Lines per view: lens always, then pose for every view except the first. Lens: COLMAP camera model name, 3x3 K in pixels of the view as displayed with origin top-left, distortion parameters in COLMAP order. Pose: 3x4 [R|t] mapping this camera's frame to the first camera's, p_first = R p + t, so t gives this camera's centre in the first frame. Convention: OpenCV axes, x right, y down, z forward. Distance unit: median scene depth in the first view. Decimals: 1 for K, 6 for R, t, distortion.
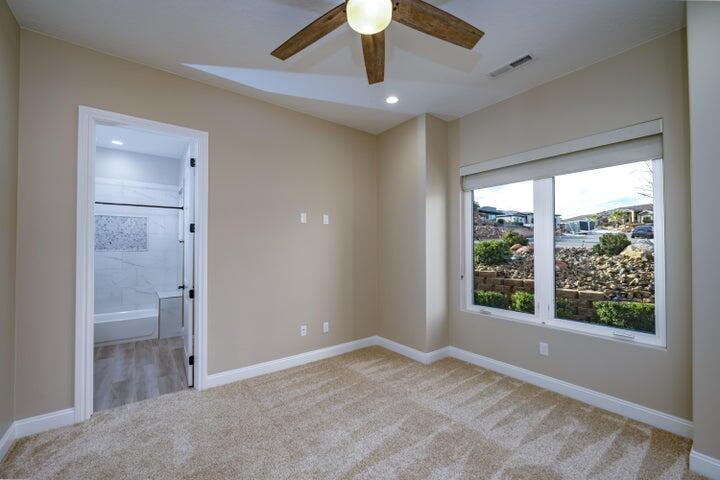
lens RADIAL K [[286.7, 0, 359.5], [0, 286.7, 242.3], [0, 0, 1]] dist [-0.007108, -0.000102]
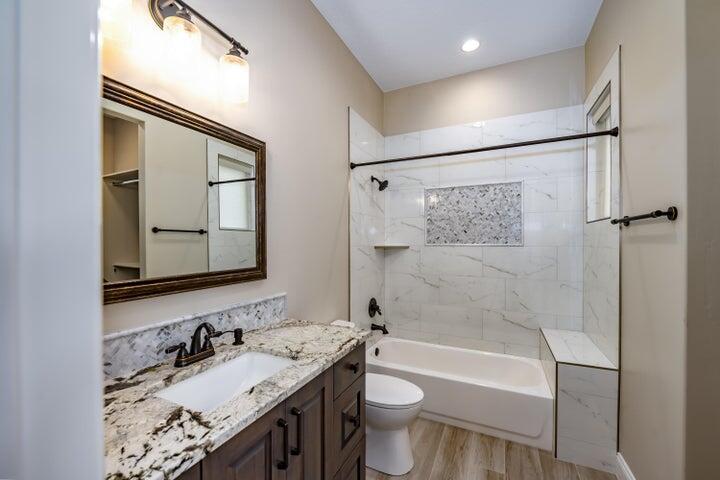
lens RADIAL K [[286.7, 0, 359.5], [0, 286.7, 242.3], [0, 0, 1]] dist [-0.007108, -0.000102]
pose [[0.444410, 0.002487, -0.895820, -0.434485], [0.014643, 0.999842, 0.010040, 0.015132], [0.895704, -0.017579, 0.444304, 0.534586]]
